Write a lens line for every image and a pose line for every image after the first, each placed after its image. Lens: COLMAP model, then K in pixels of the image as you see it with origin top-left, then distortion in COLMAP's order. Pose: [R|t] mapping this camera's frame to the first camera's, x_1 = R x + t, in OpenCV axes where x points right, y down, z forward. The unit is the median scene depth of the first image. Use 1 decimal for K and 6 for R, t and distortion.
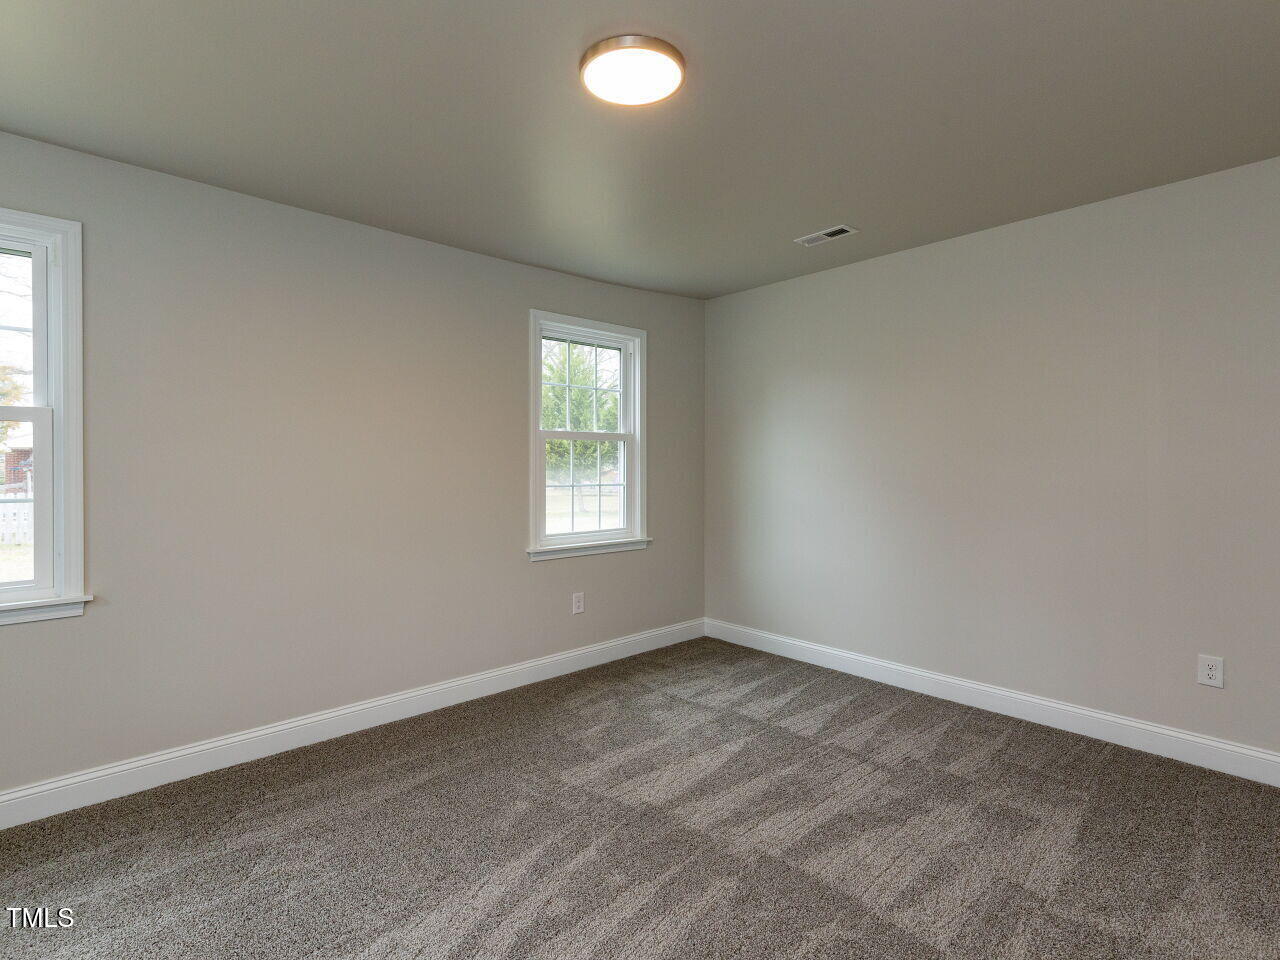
lens RADIAL K [[639.2, 0, 652.0], [0, 639.2, 478.3], [0, 0, 1]] dist [0.000299, 0.000111]
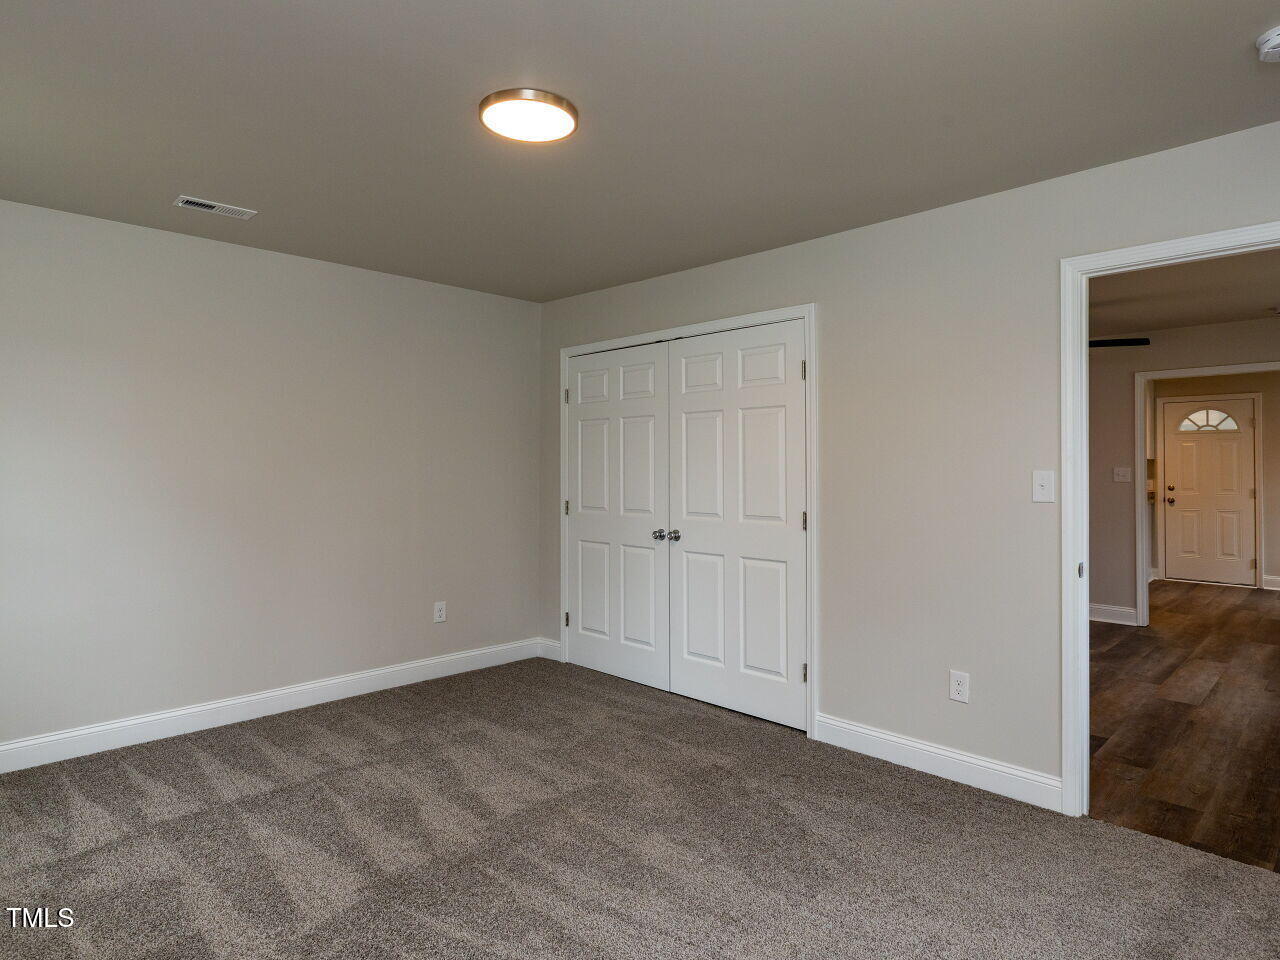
lens RADIAL K [[680.6, 0, 647.5], [0, 680.6, 476.4], [0, 0, 1]] dist [0.001216, -0.000482]
pose [[-0.001153, -0.014040, 0.999901, -0.728422], [0.017182, 0.999754, 0.014058, -0.035858], [-0.999852, 0.017196, -0.000911, 0.495119]]
